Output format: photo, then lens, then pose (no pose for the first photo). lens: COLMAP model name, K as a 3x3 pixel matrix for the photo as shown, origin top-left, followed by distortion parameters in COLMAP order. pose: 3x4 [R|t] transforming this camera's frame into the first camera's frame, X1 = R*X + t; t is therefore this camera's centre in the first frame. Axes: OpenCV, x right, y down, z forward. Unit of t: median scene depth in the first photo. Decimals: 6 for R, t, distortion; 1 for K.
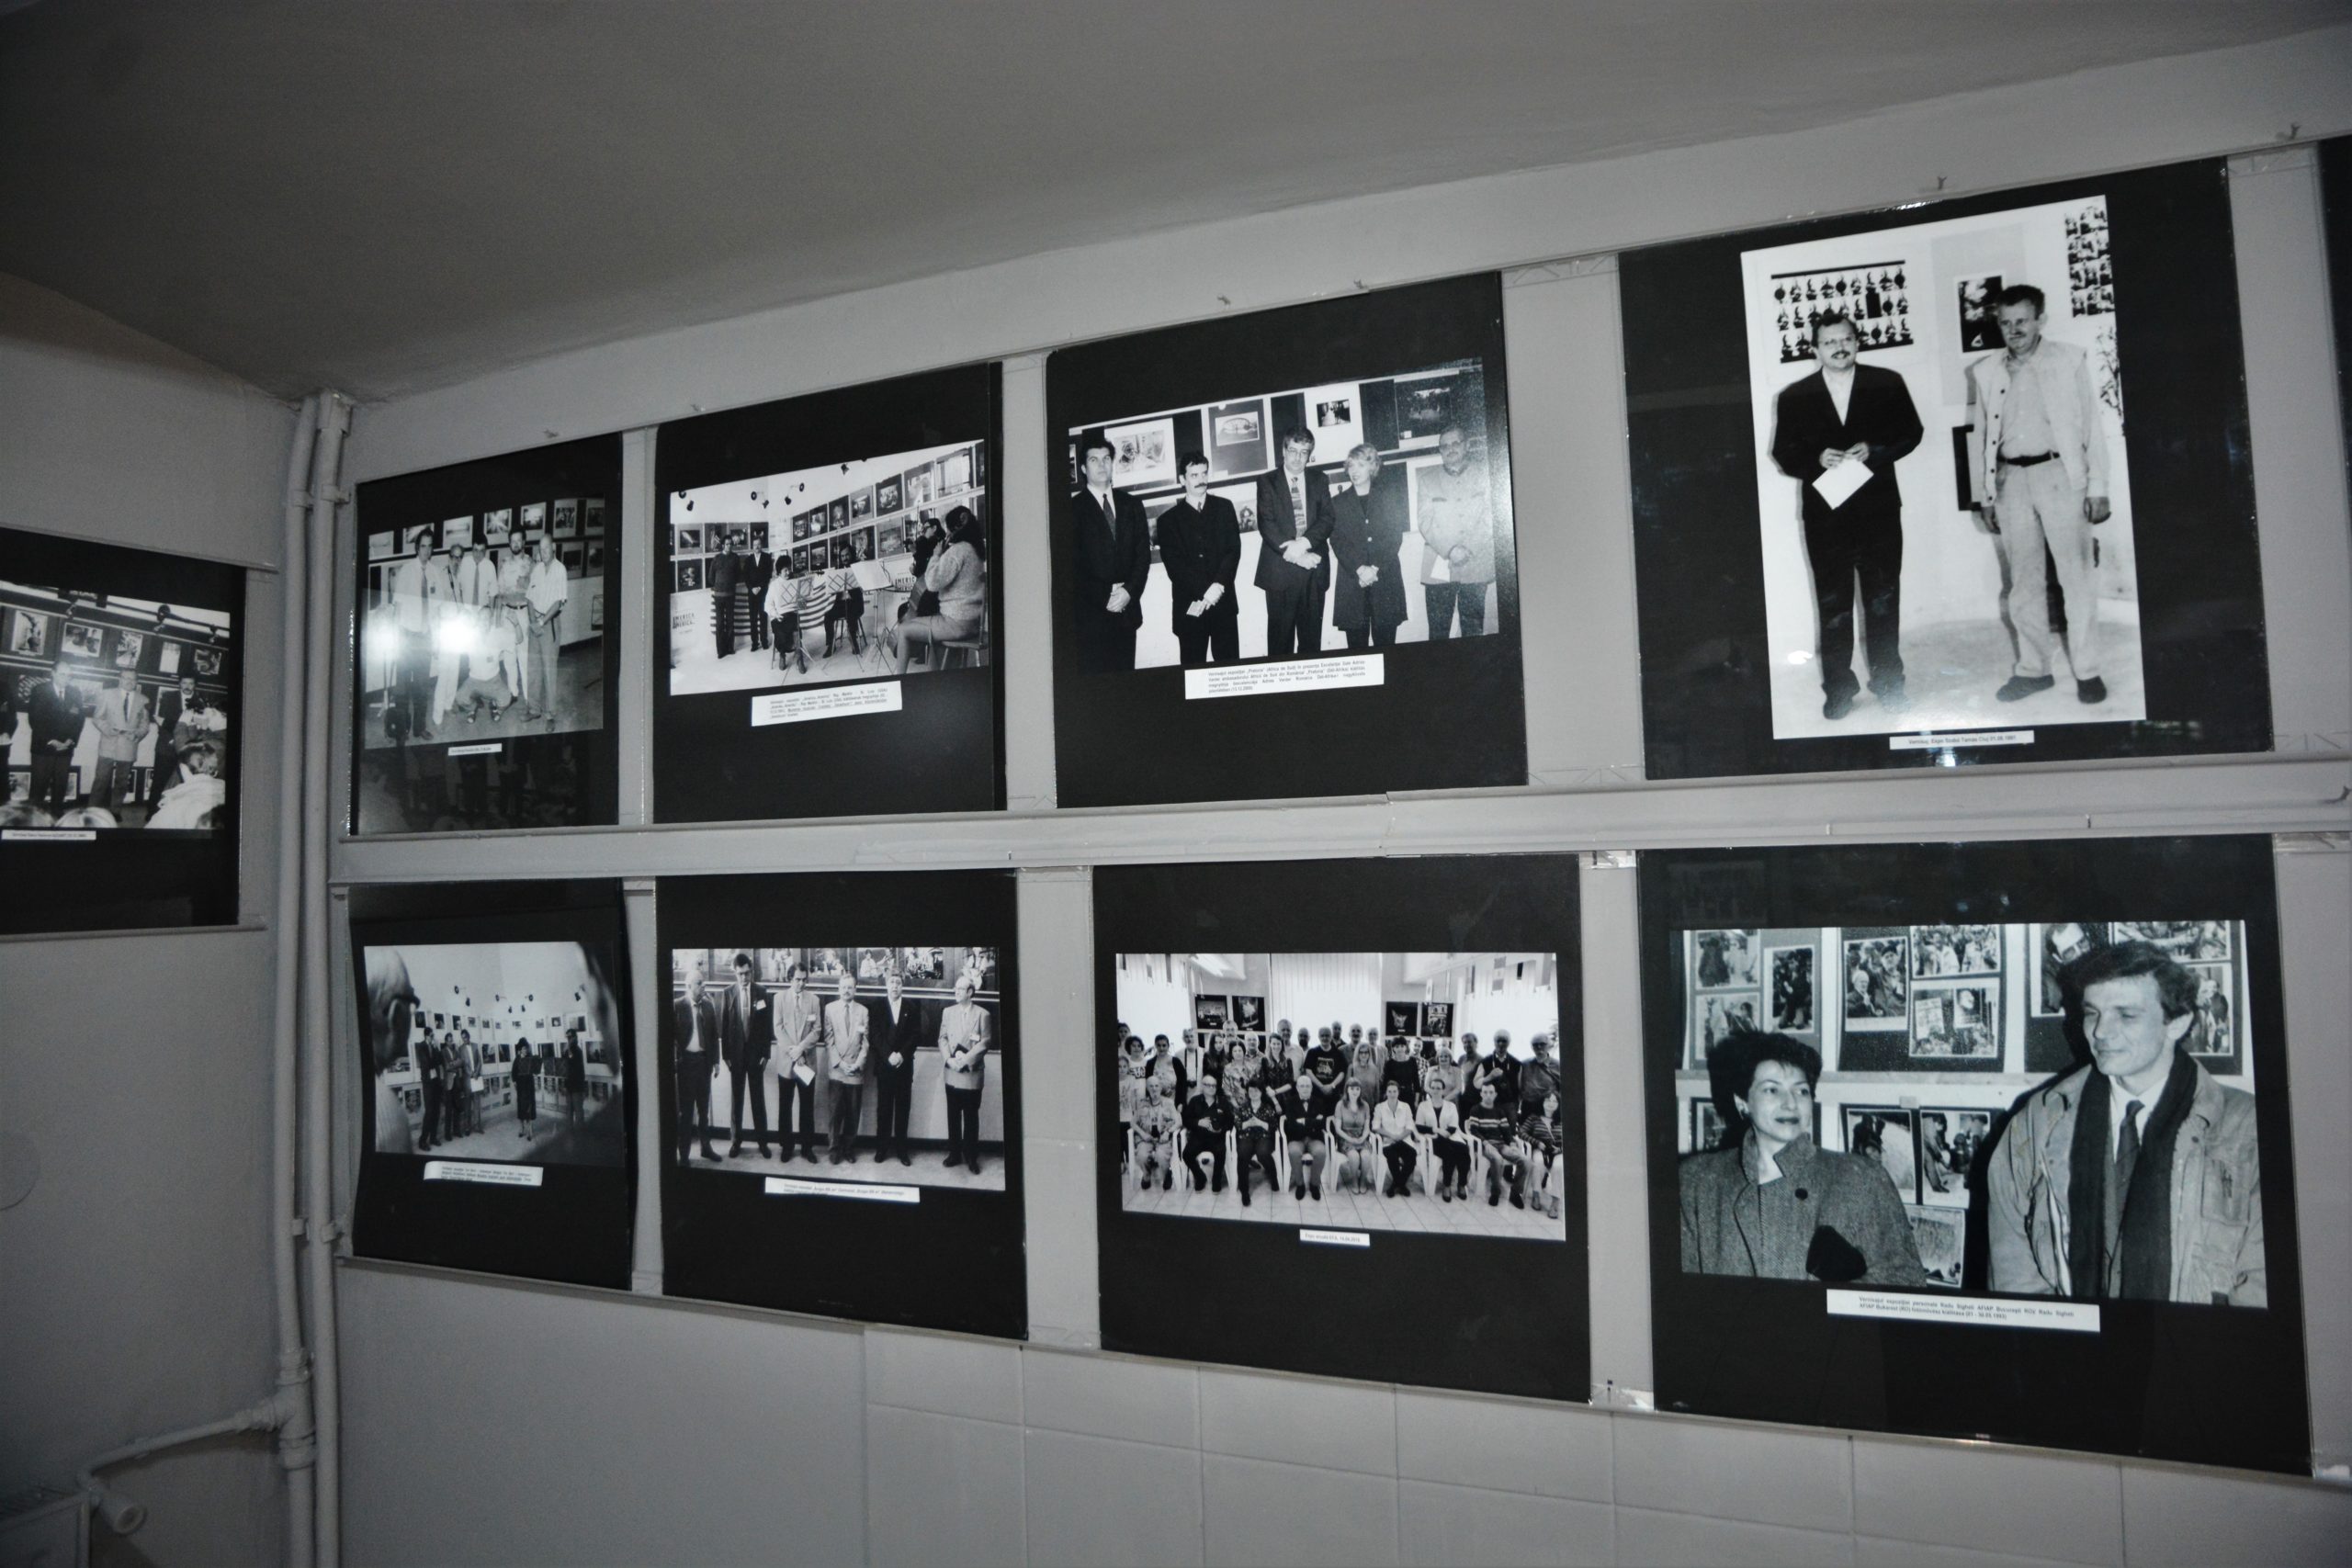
lens RADIAL K [[1580.0, 0, 1176.0], [0, 1580.0, 784.0], [0, 0, 1]] dist [-0.119906, 0.077622]
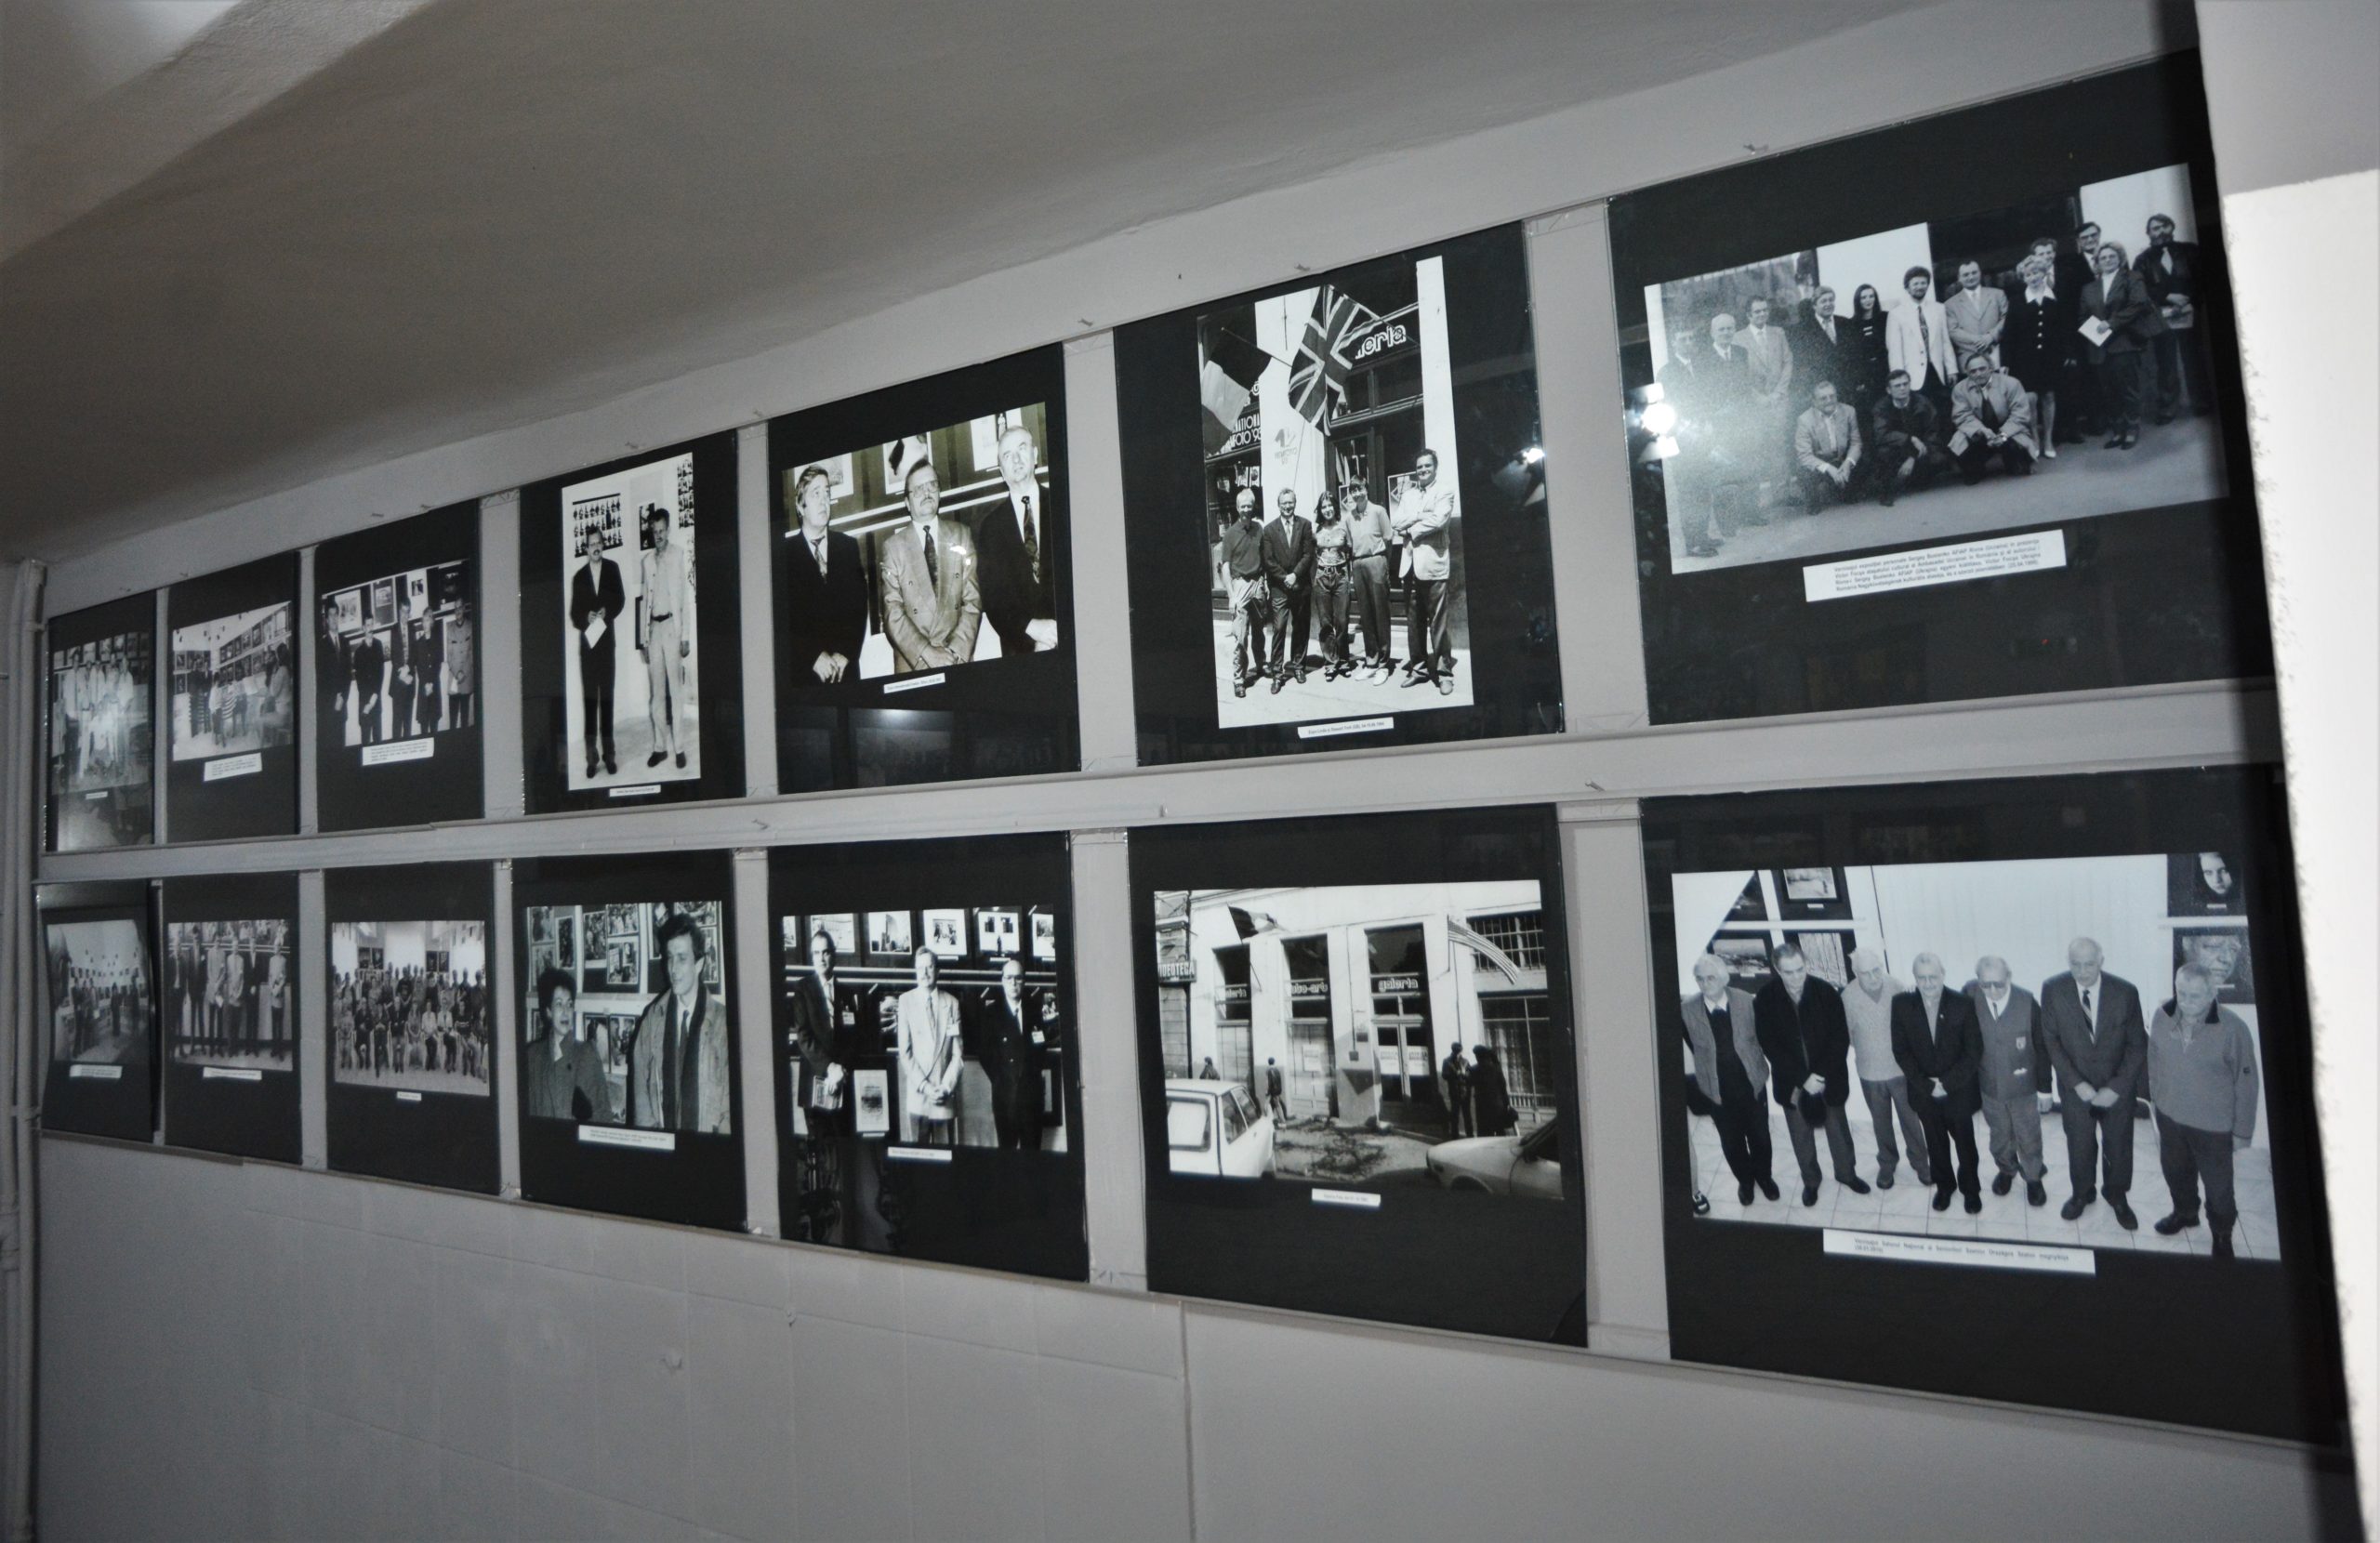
lens RADIAL K [[1656.4, 0, 1189.1], [0, 1656.4, 716.9], [0, 0, 1]] dist [-0.045561, 0.006212]
pose [[0.983912, -0.039516, -0.174230, 1.191059], [0.038499, 0.999216, -0.009215, -0.058071], [0.174457, 0.002360, 0.984662, -0.532720]]
